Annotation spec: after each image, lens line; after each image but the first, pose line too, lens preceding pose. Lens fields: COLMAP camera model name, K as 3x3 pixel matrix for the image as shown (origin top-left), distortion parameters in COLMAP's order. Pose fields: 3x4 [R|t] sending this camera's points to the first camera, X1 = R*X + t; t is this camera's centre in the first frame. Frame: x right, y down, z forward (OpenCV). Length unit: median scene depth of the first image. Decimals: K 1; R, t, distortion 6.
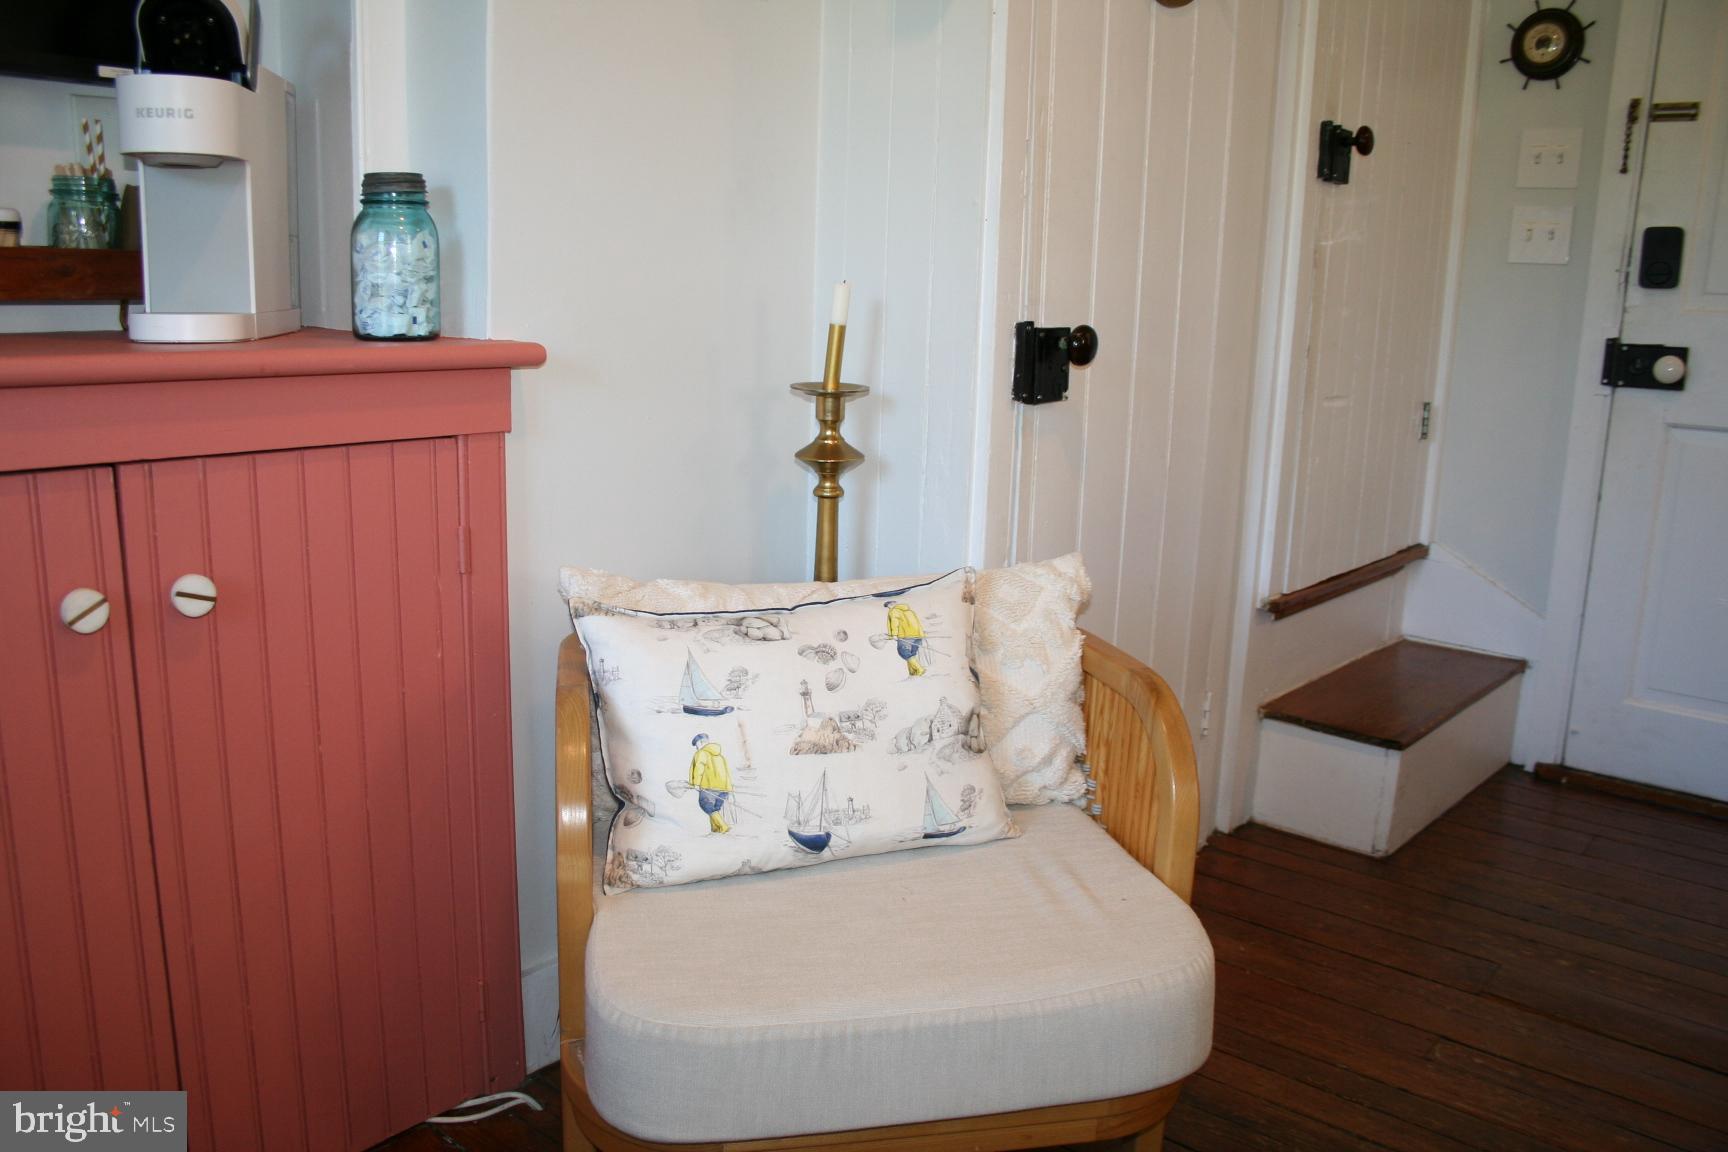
lens RADIAL K [[1421.4, 0, 847.8], [0, 1421.4, 574.7], [0, 0, 1]] dist [-0.154867, 0.130379]
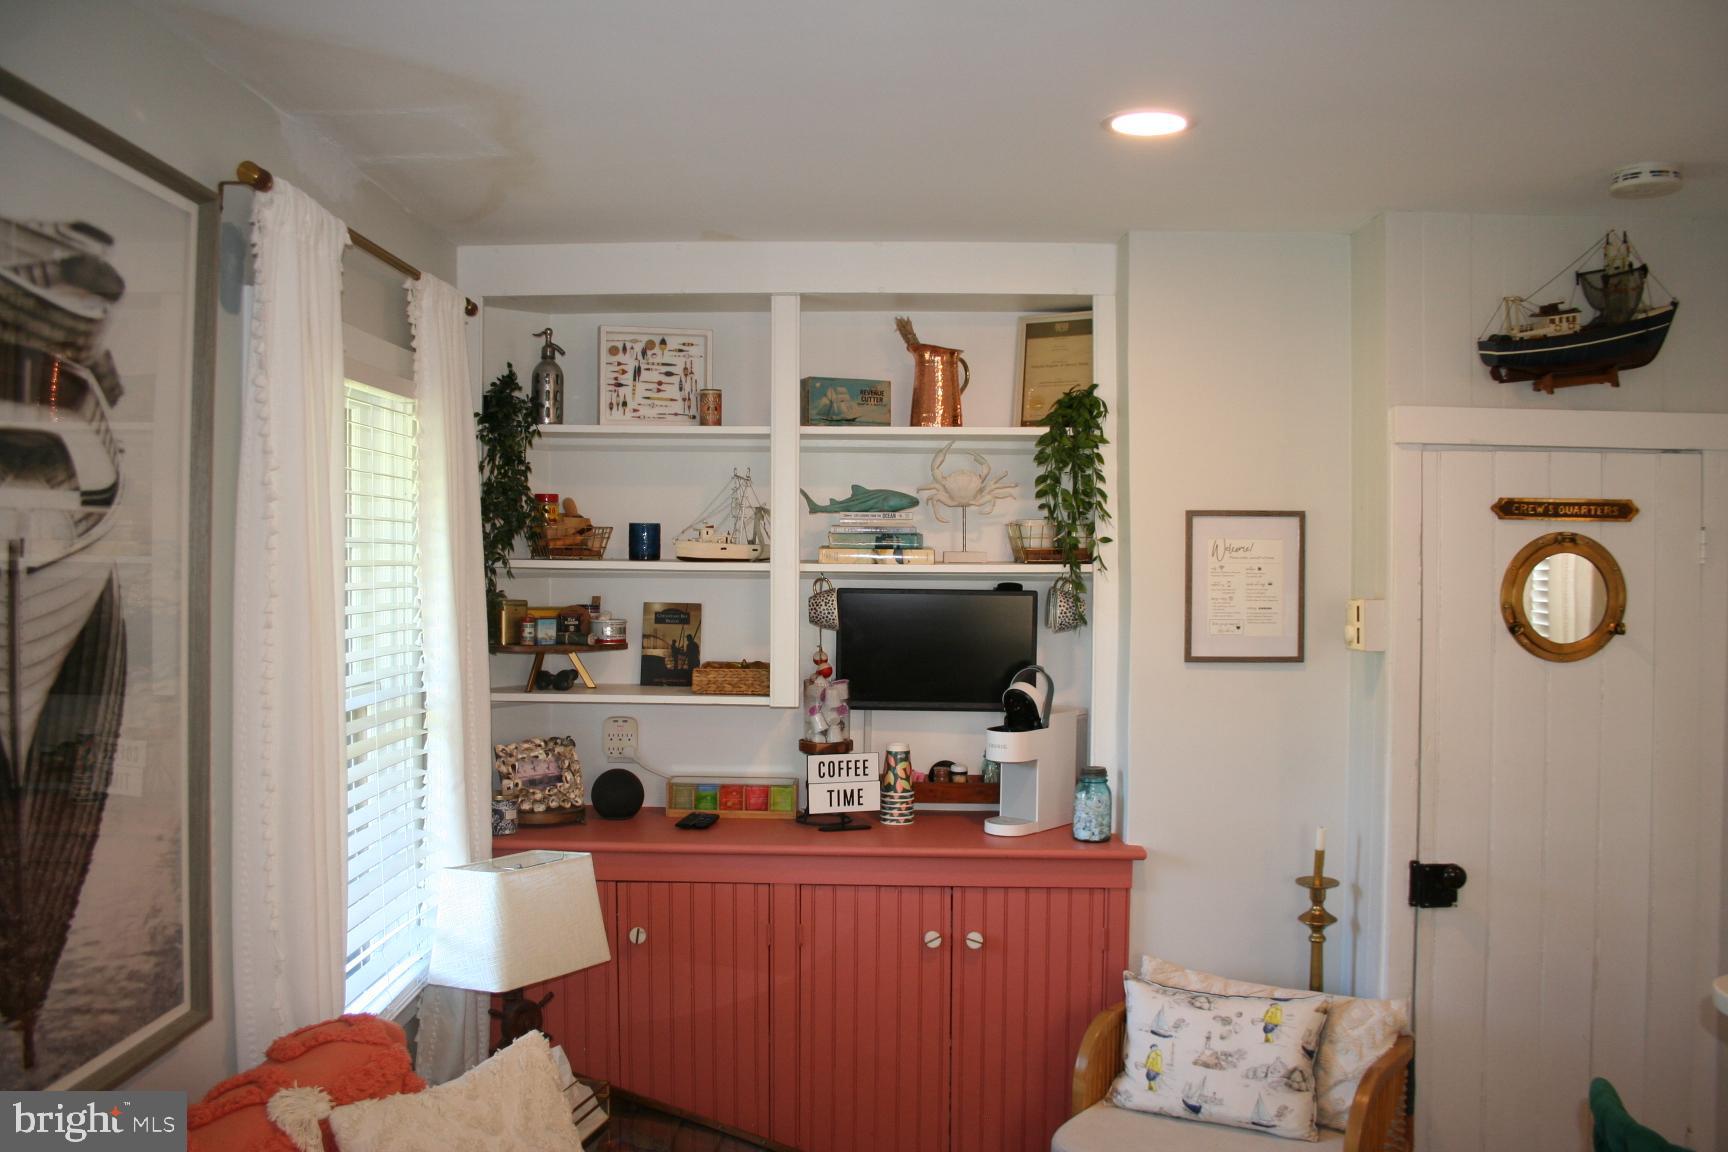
lens RADIAL K [[1421.4, 0, 842.6], [0, 1421.4, 571.5], [0, 0, 1]] dist [-0.154867, 0.130379]
pose [[0.634275, -0.010783, -0.773032, 1.179083], [-0.151784, 0.978706, -0.138191, -0.217695], [0.758062, 0.204985, 0.619132, -0.794501]]
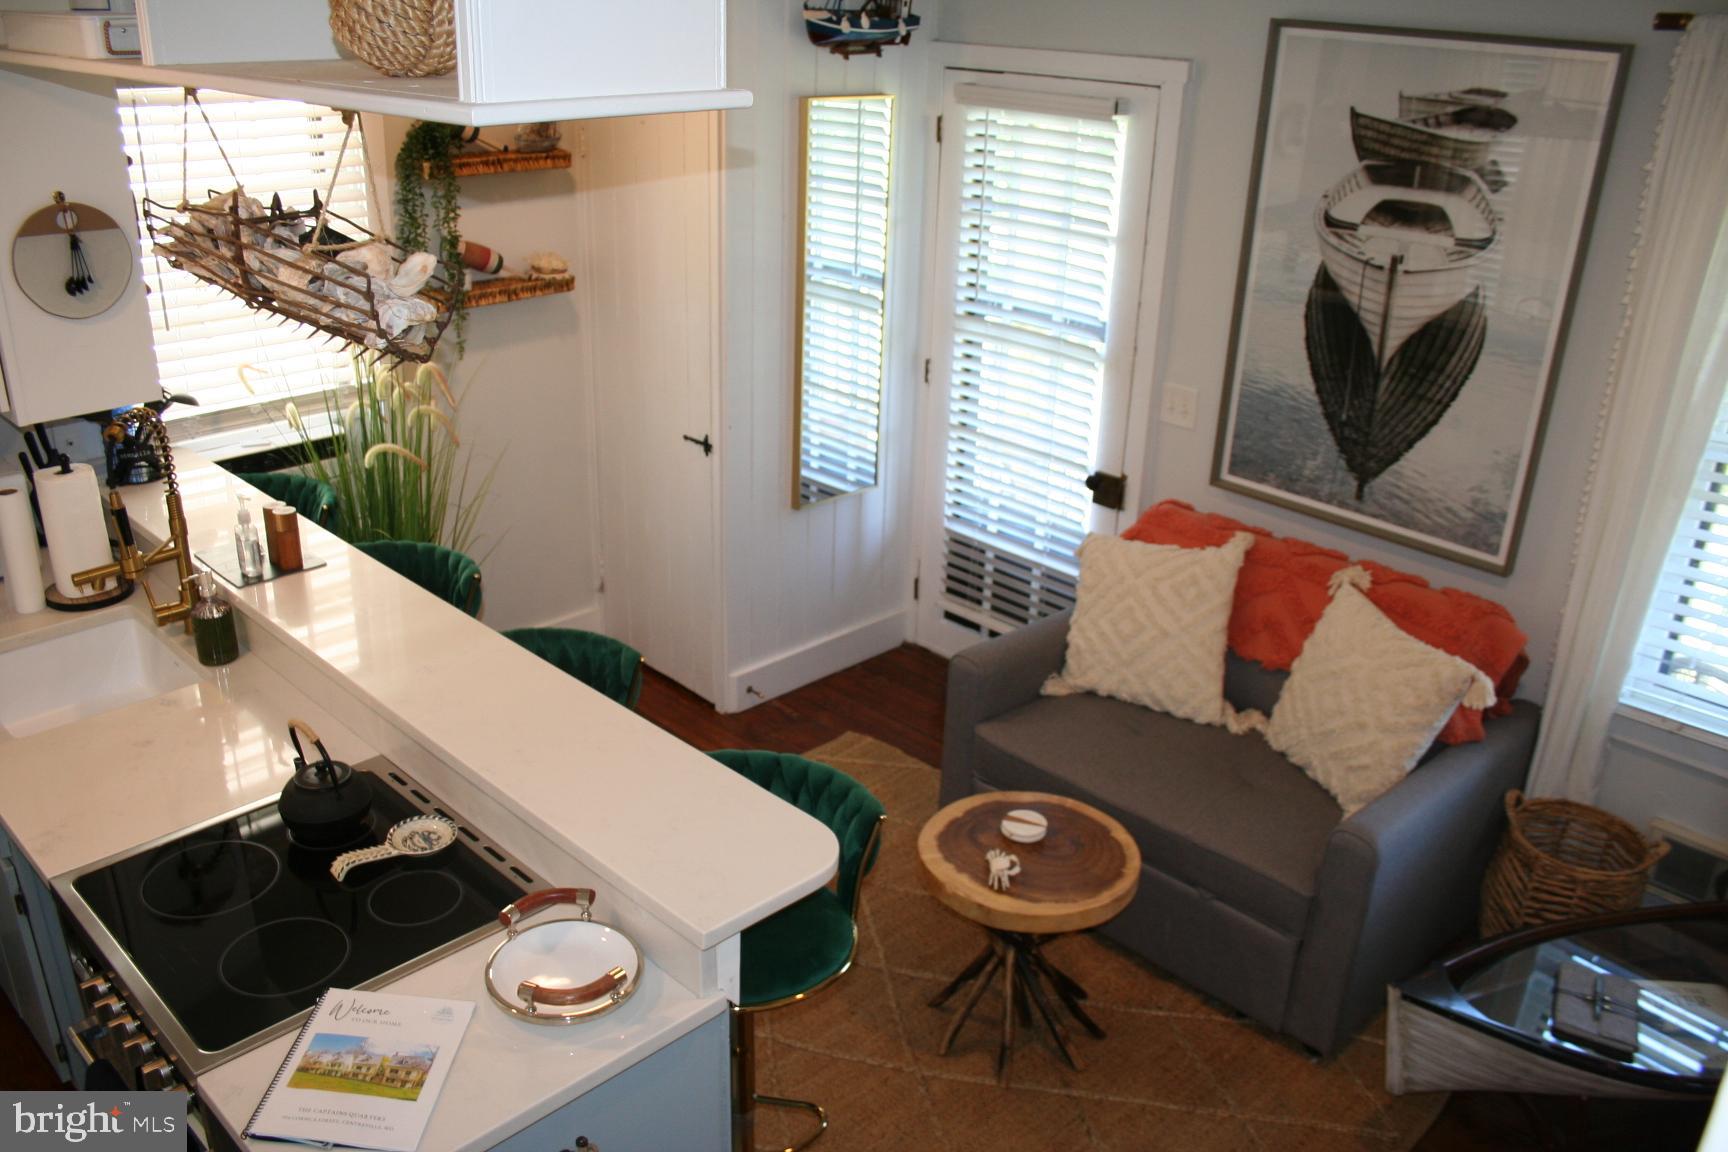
lens RADIAL K [[1421.4, 0, 840.1], [0, 1421.4, 571.2], [0, 0, 1]] dist [-0.154867, 0.130379]
pose [[-0.995369, -0.080424, 0.052648, 0.677611], [-0.035991, 0.819684, 0.571684, -1.123750], [-0.089132, 0.567141, -0.818783, 1.587537]]
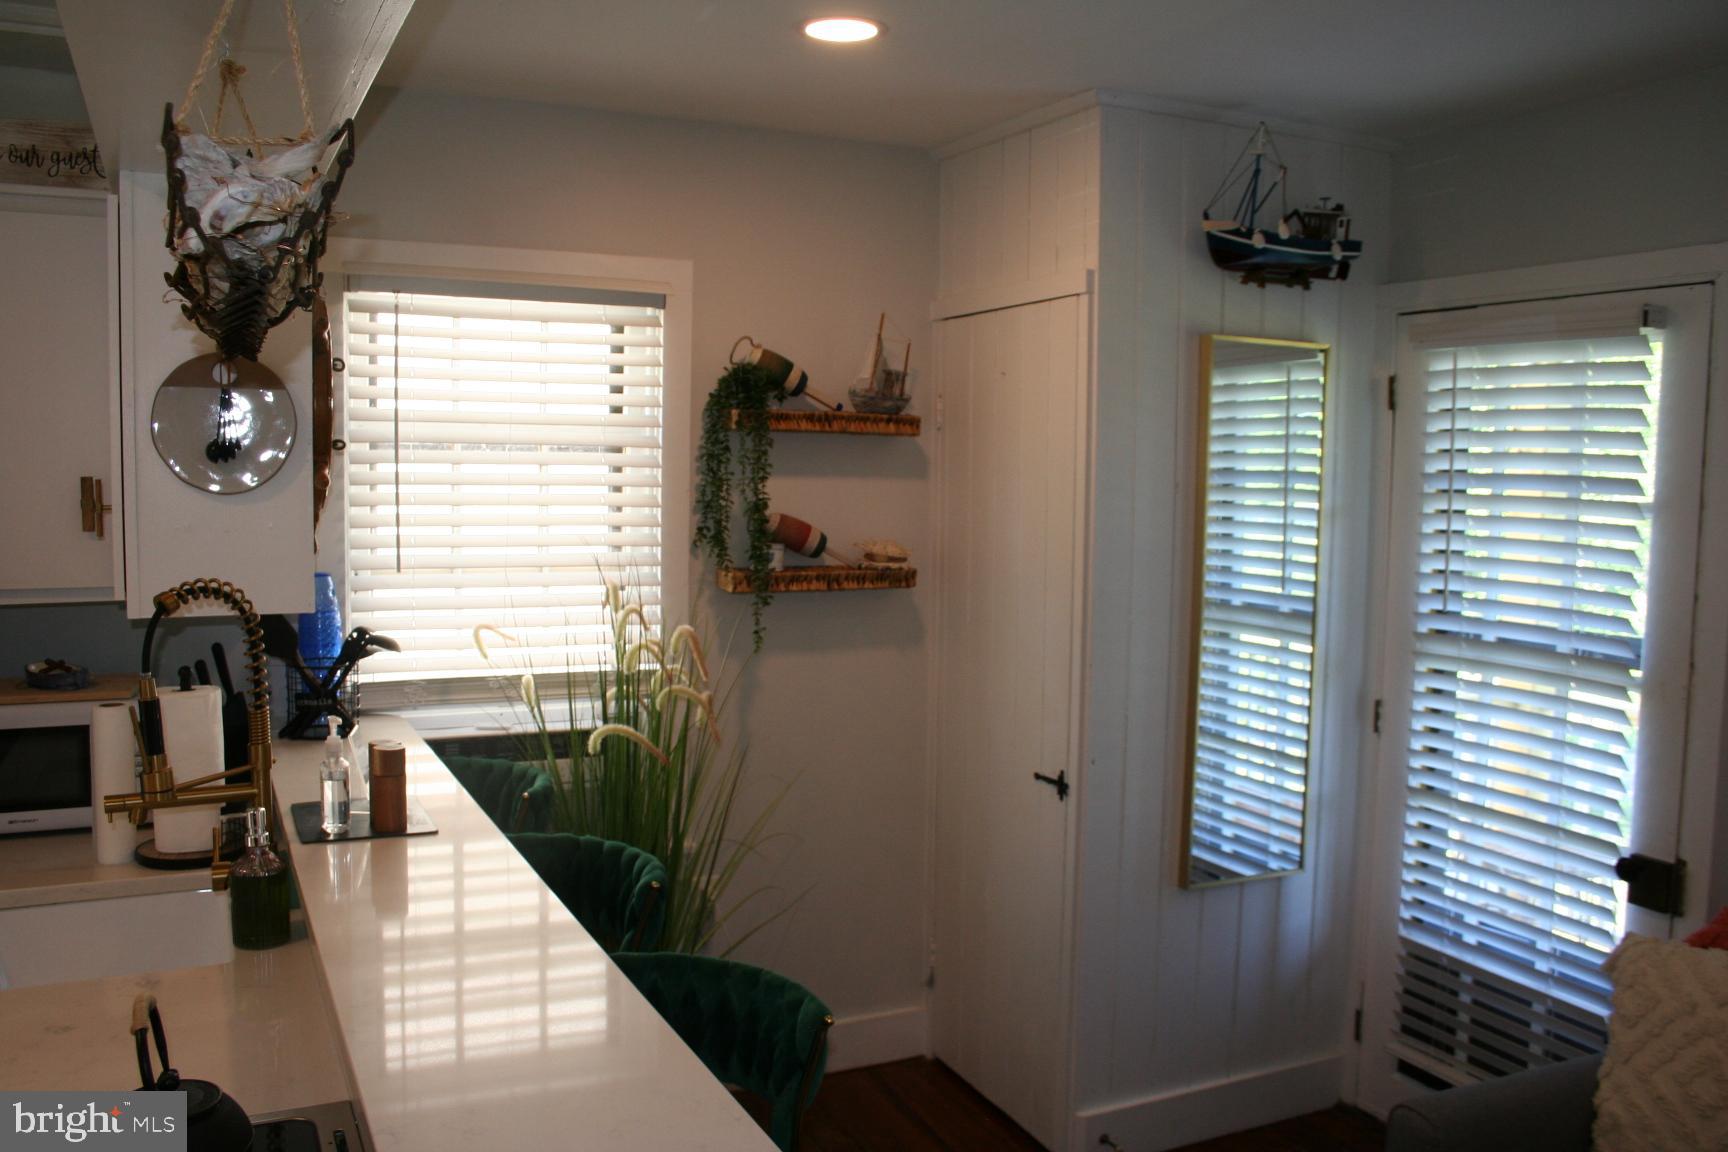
lens RADIAL K [[1421.4, 0, 842.1], [0, 1421.4, 566.9], [0, 0, 1]] dist [-0.154867, 0.130379]
pose [[-0.913603, -0.072098, 0.400164, 0.596945], [0.044714, 0.960371, 0.275116, -0.611931], [-0.404142, 0.269240, -0.874174, 1.033128]]
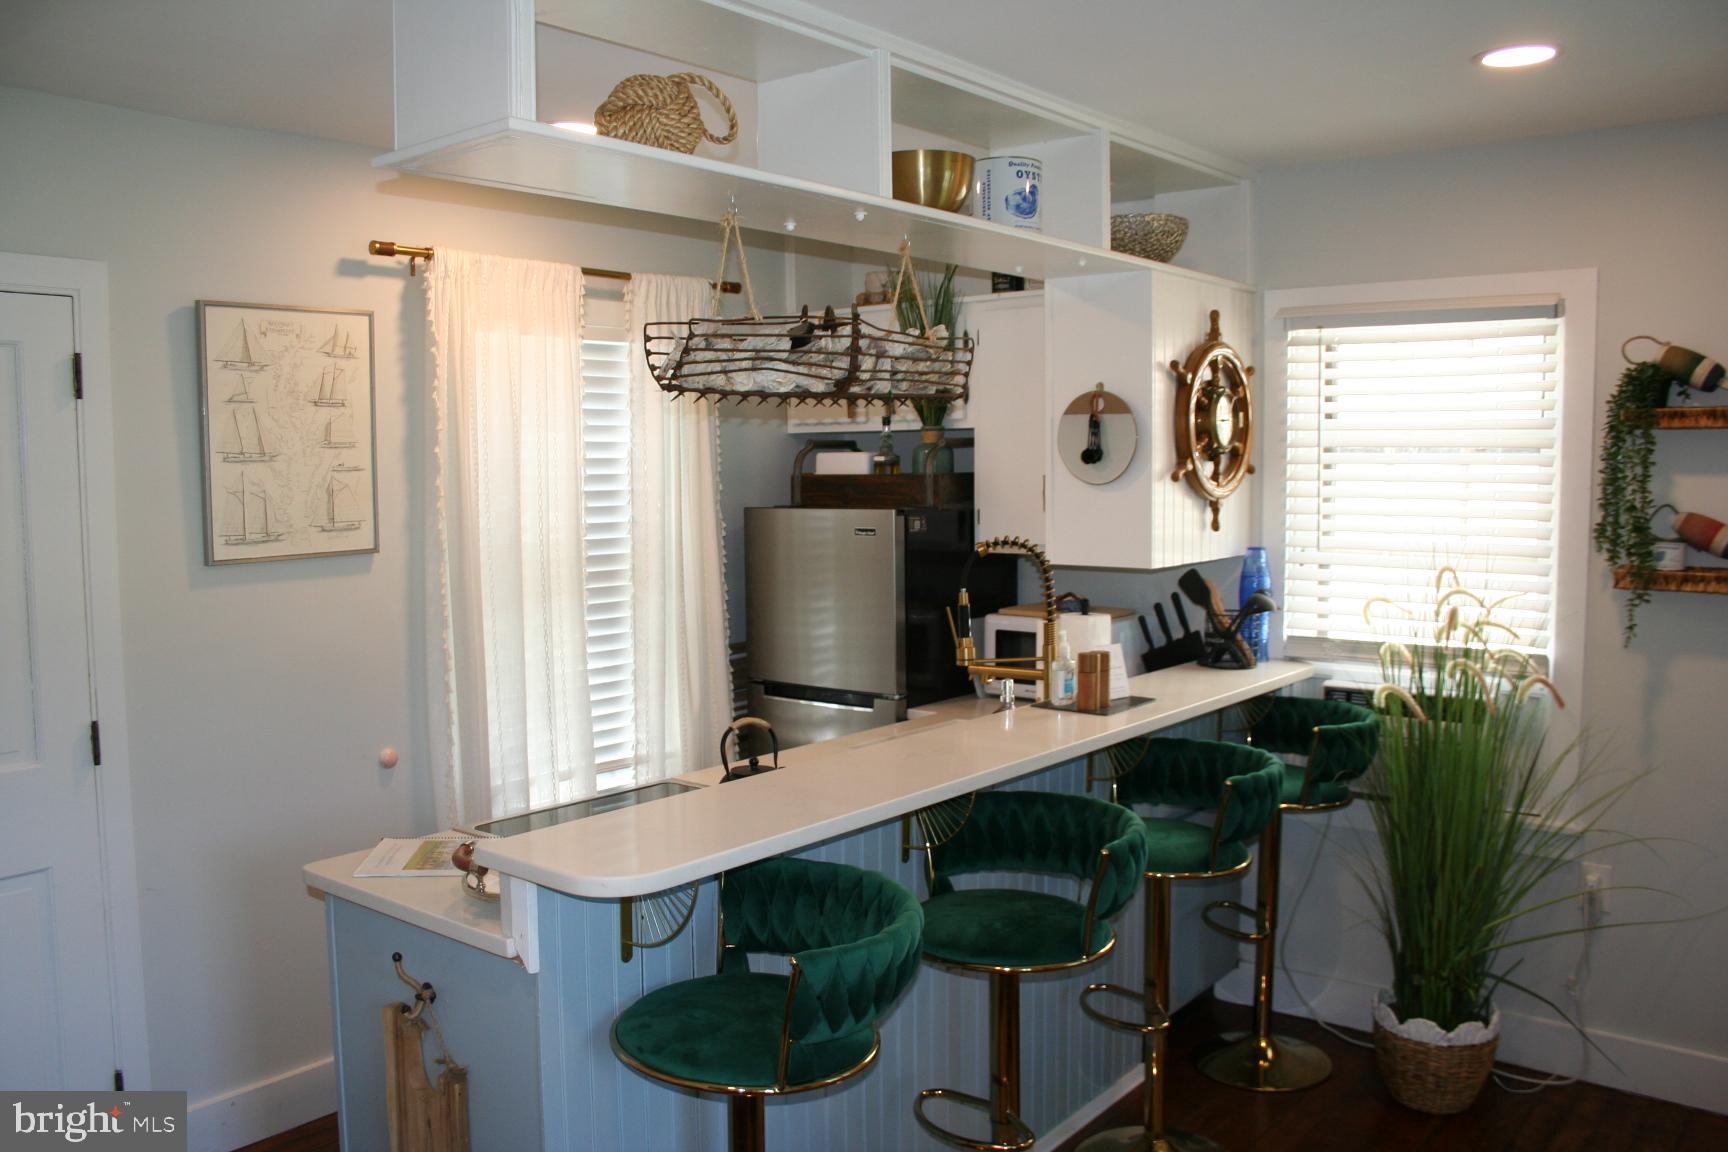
lens RADIAL K [[1421.4, 0, 825.2], [0, 1421.4, 548.9], [0, 0, 1]] dist [-0.154867, 0.130379]
pose [[-0.028926, -0.090693, 0.995459, -0.487505], [0.214379, 0.972139, 0.094798, -0.513329], [-0.976322, 0.216148, -0.008678, 0.430105]]
